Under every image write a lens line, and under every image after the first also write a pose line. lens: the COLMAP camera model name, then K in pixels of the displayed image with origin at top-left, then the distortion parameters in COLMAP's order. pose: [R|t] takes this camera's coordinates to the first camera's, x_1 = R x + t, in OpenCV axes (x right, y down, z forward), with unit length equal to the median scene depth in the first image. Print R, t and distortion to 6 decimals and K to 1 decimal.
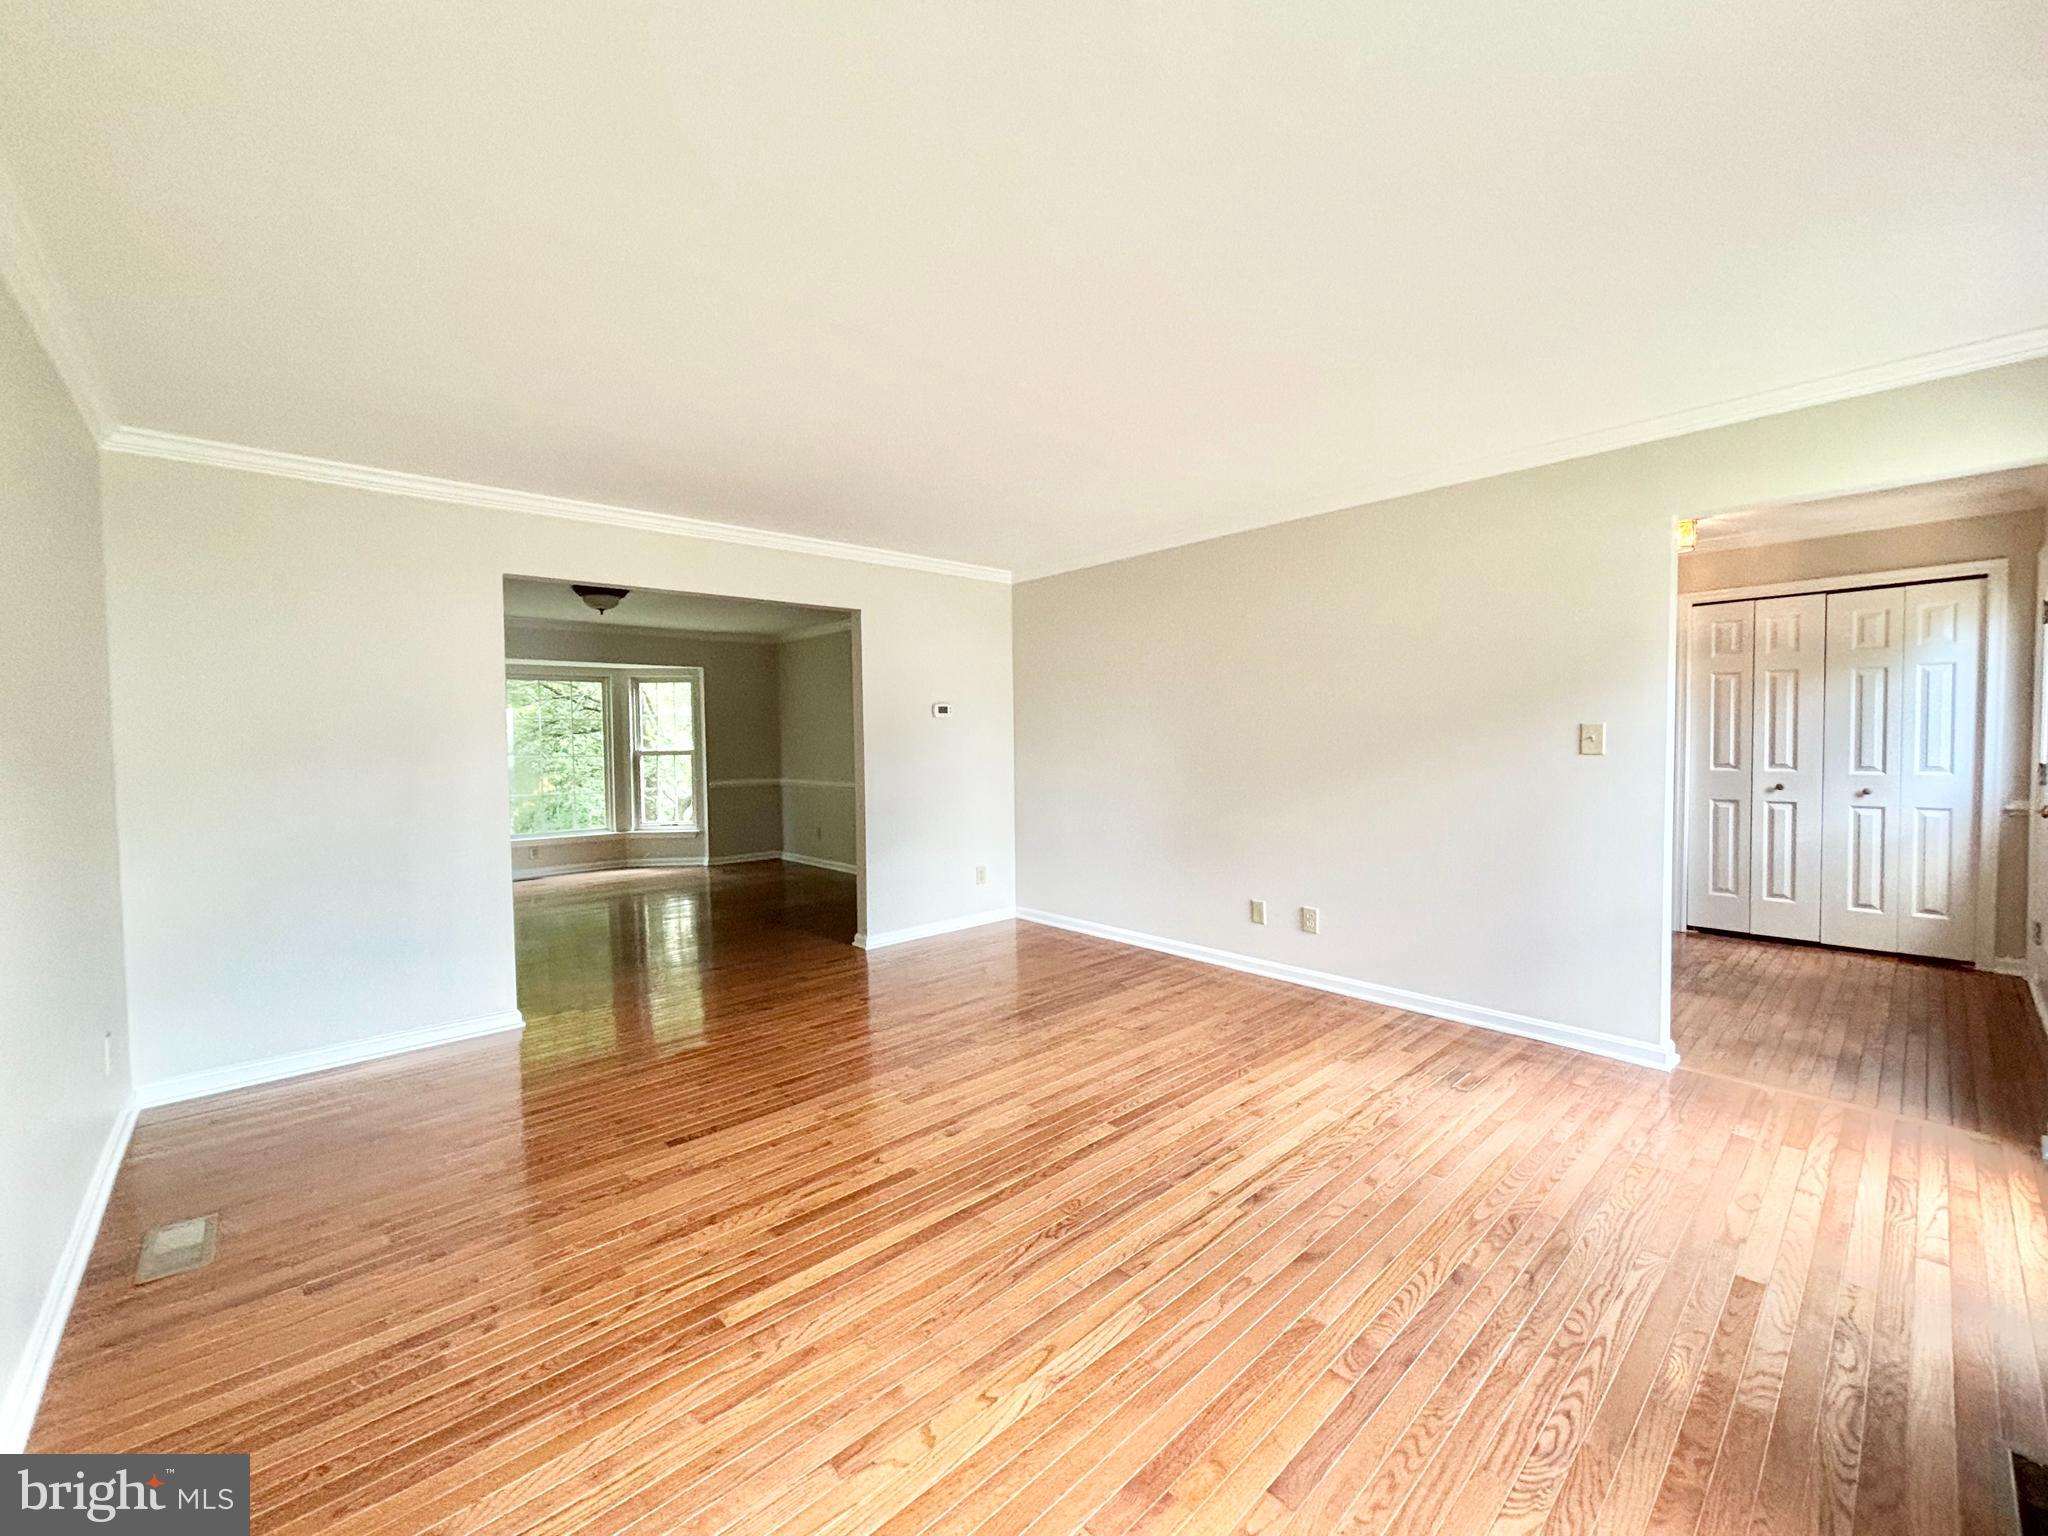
lens RADIAL K [[824.8, 0, 1025.5], [0, 824.8, 767.7], [0, 0, 1]] dist [-0.001055, 0.000384]
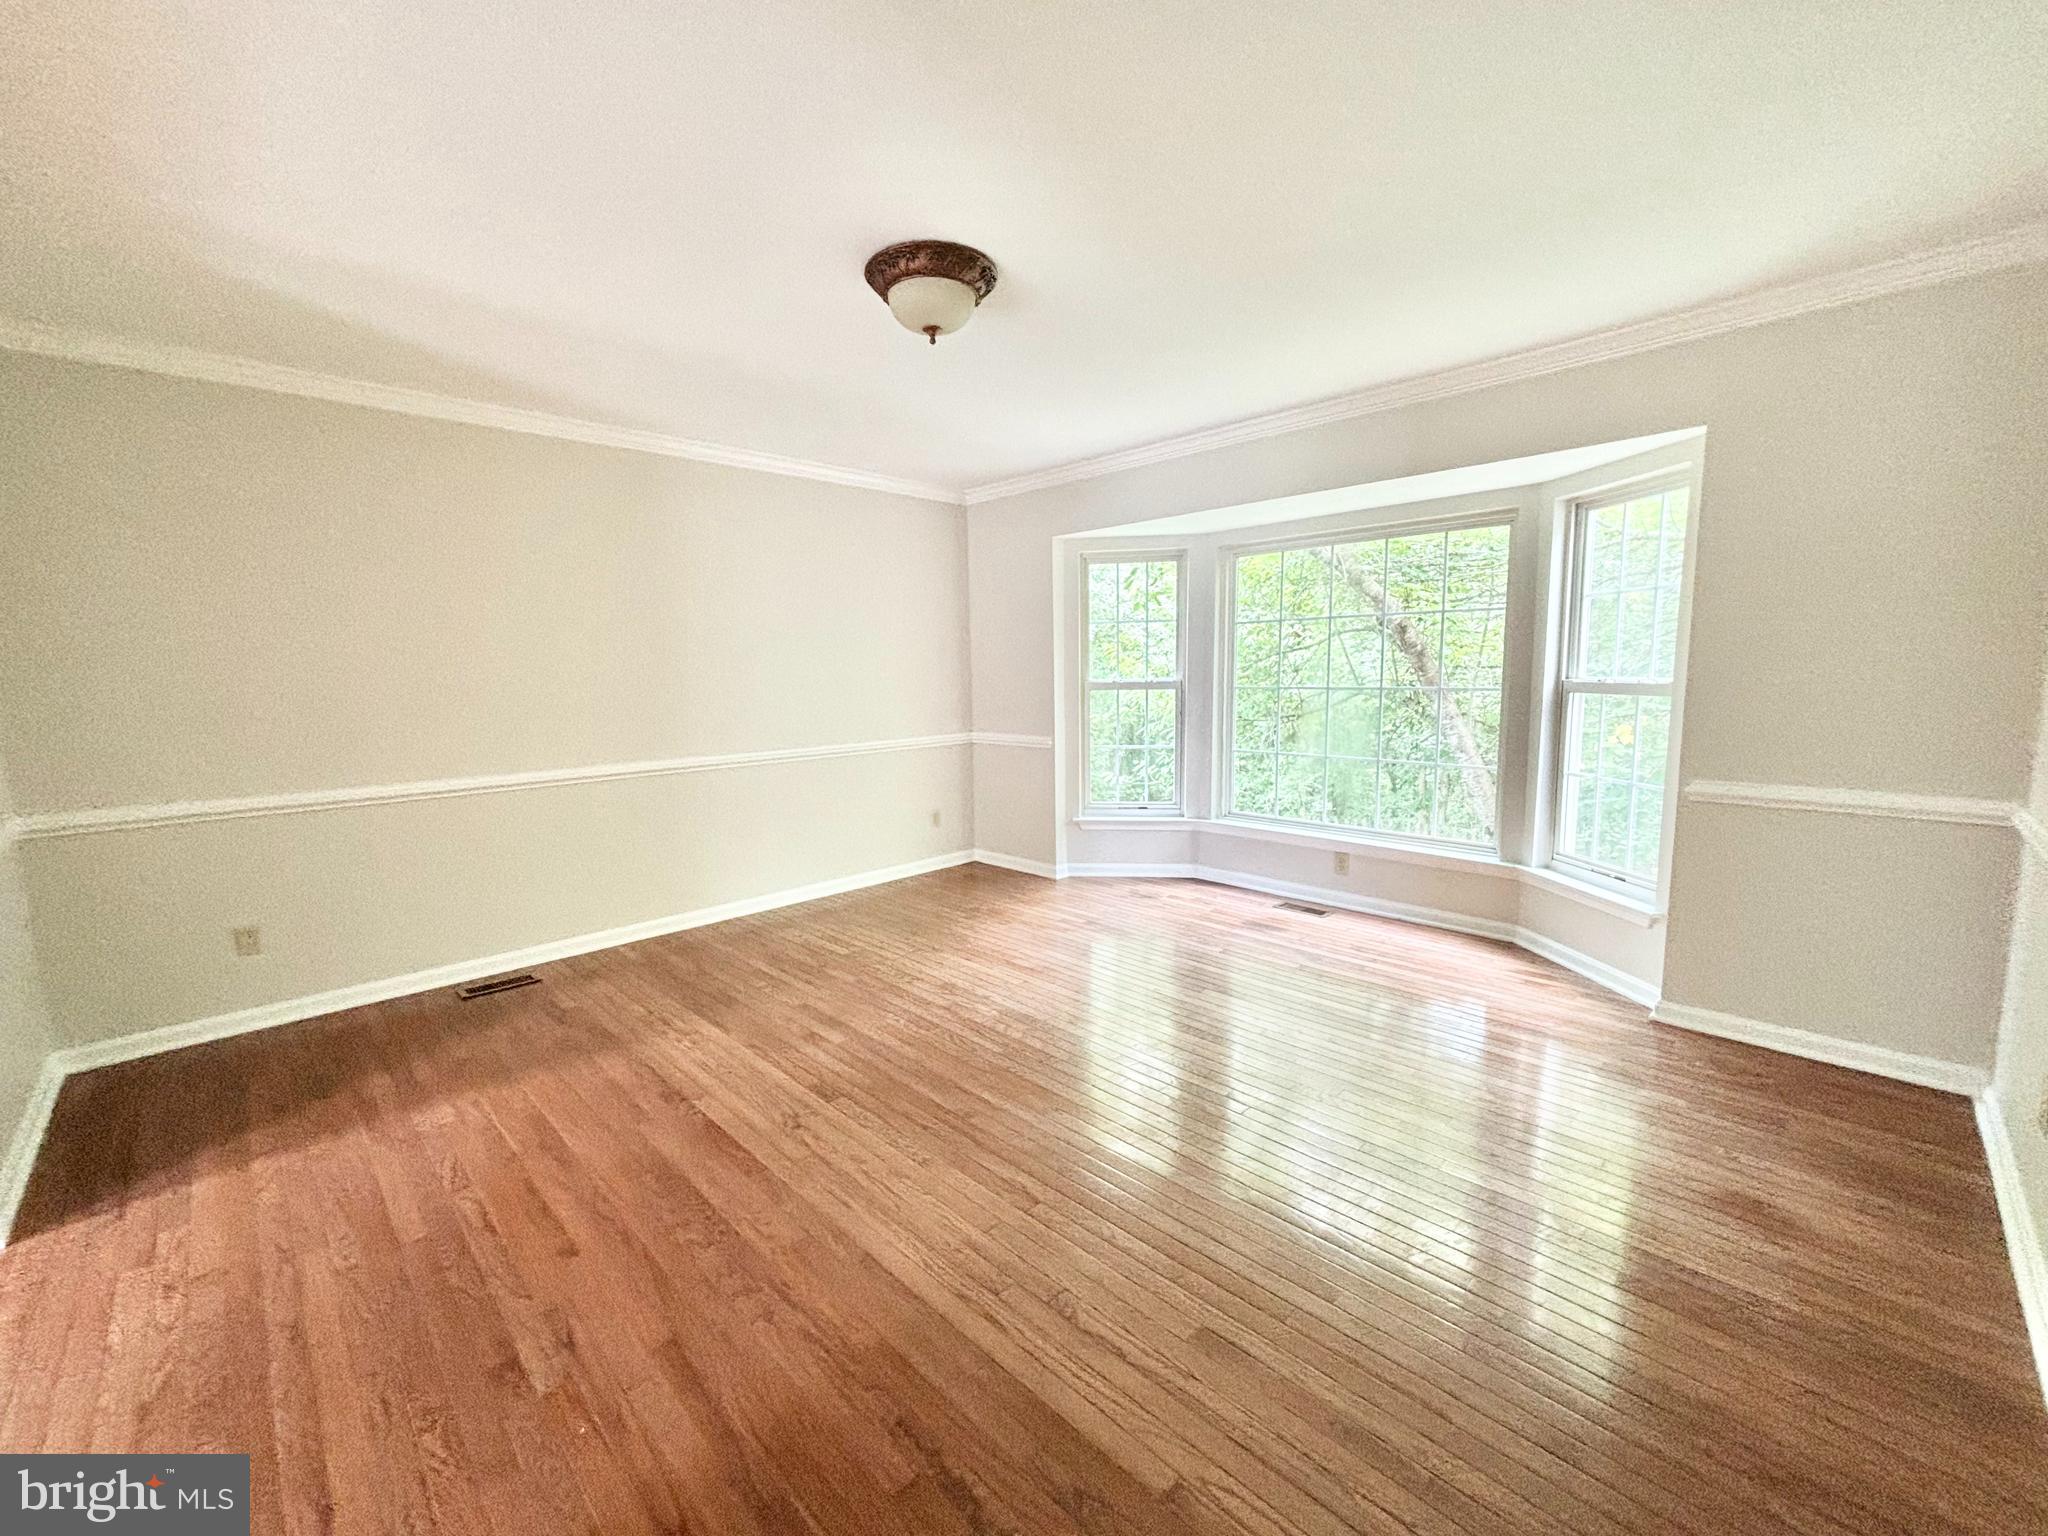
lens RADIAL K [[824.8, 0, 1023.8], [0, 824.8, 770.7], [0, 0, 1]] dist [-0.001055, 0.000384]
pose [[0.038164, 0.138062, -0.989688, -0.063360], [-0.021815, 0.990289, 0.137305, -0.026594], [0.999033, 0.016350, 0.040806, 0.710929]]
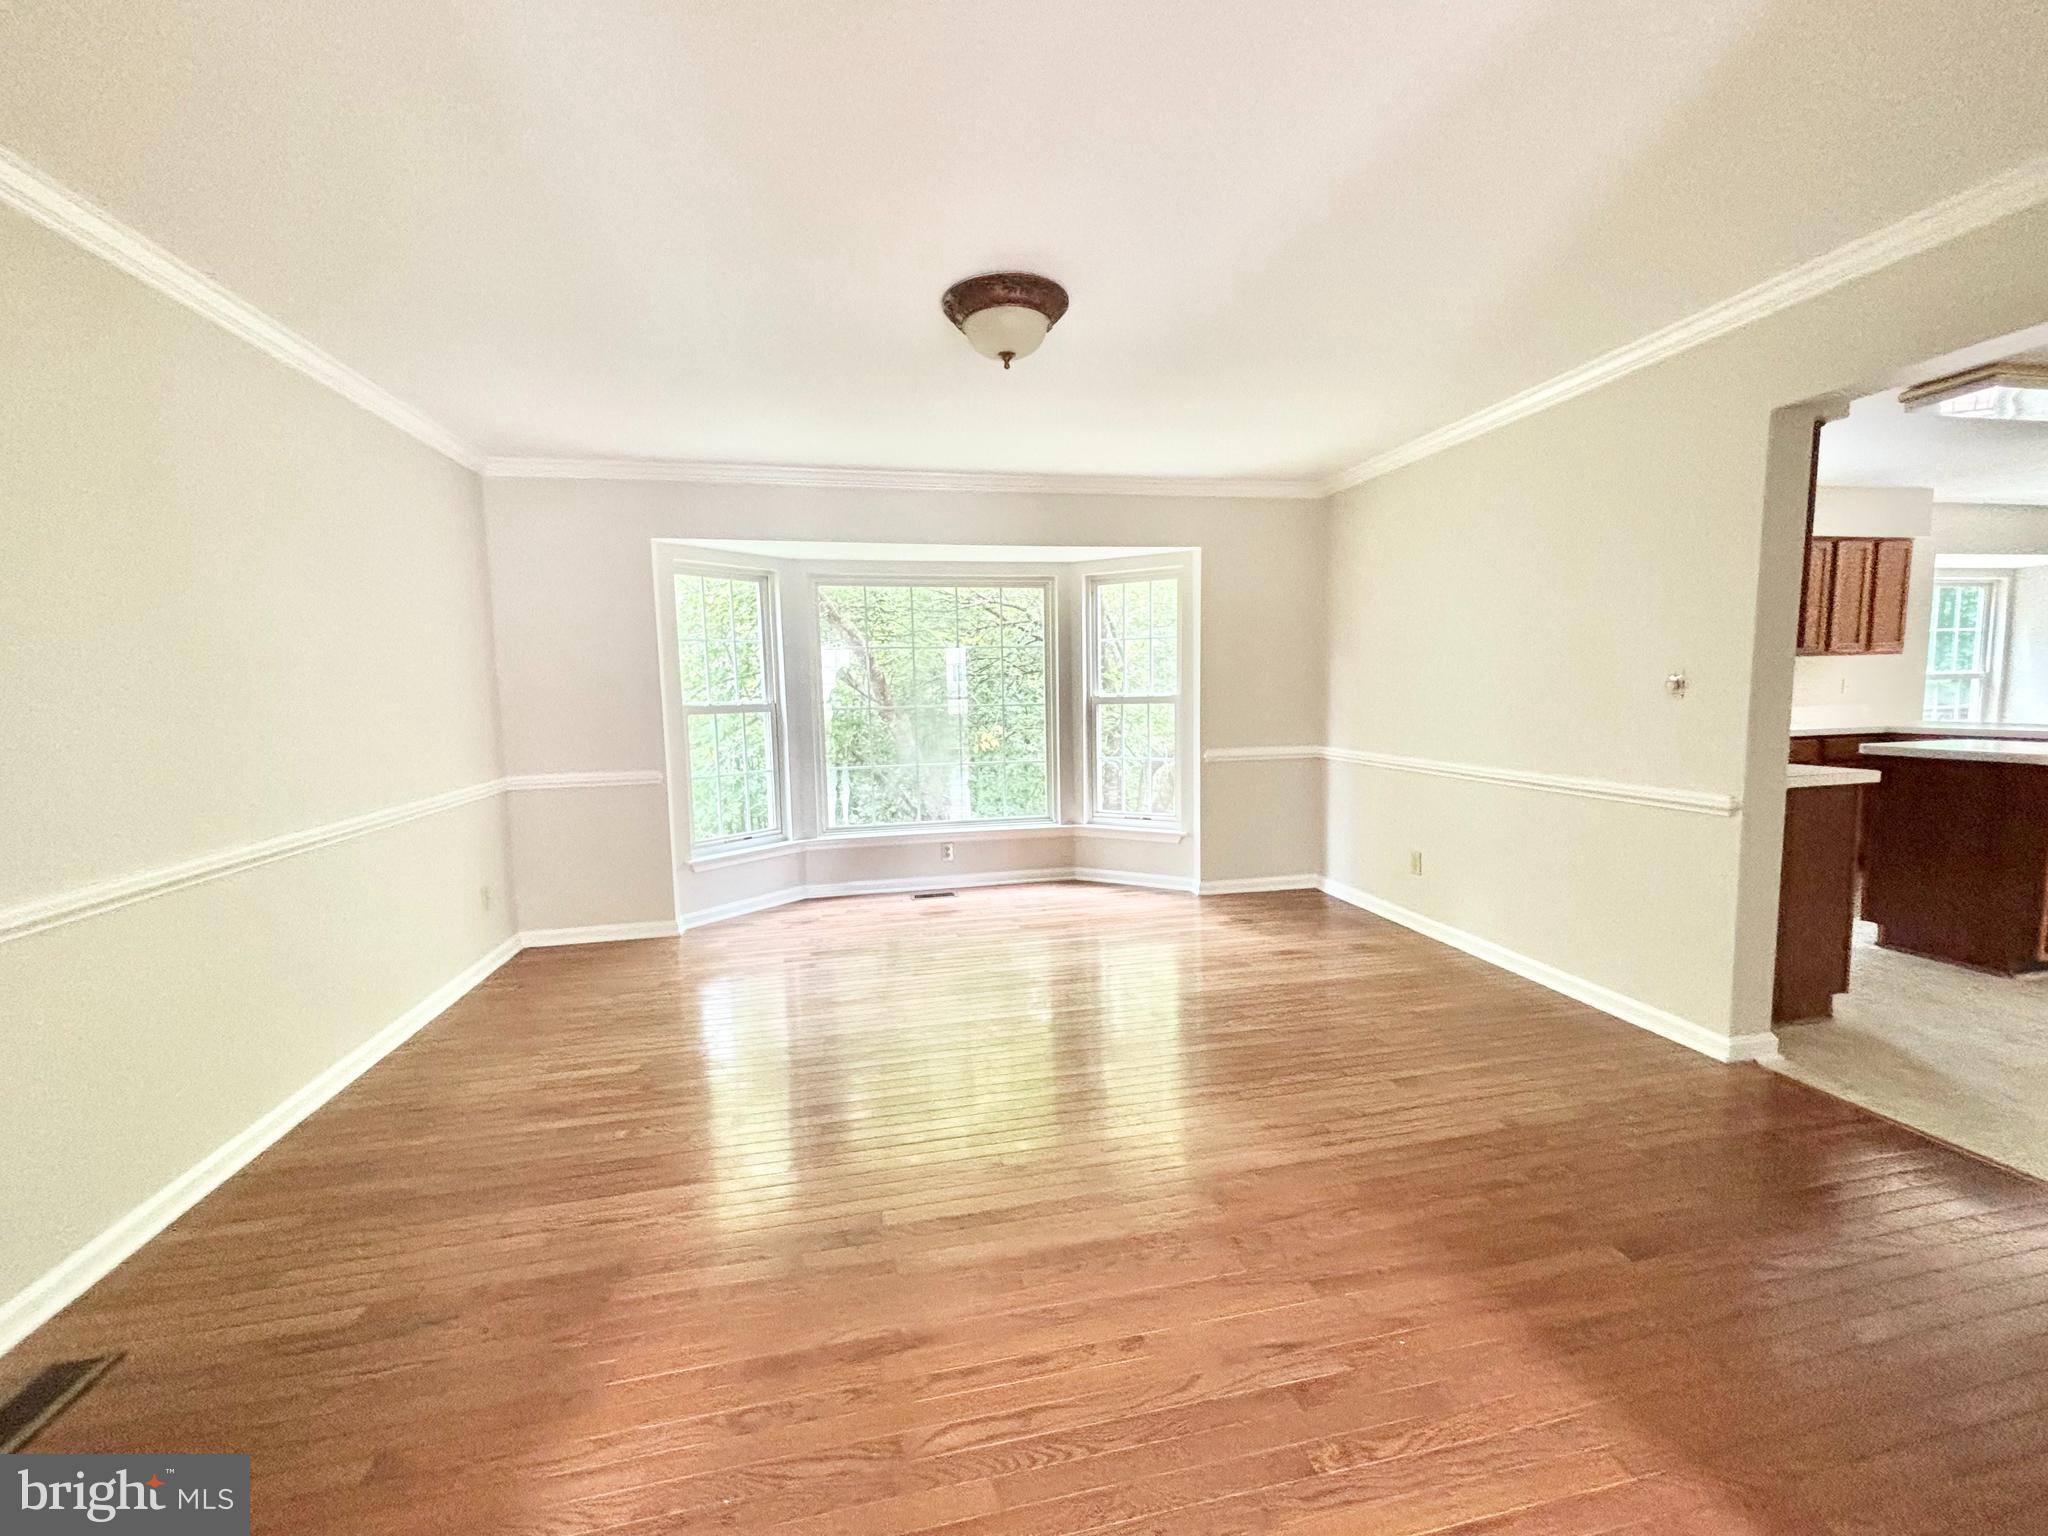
lens RADIAL K [[824.8, 0, 1023.1], [0, 824.8, 767.6], [0, 0, 1]] dist [-0.001055, 0.000384]
pose [[0.861442, 0.045338, -0.505828, -0.199355], [-0.010749, 0.997412, 0.071093, -0.010438], [0.507742, -0.055805, 0.859700, 0.436258]]
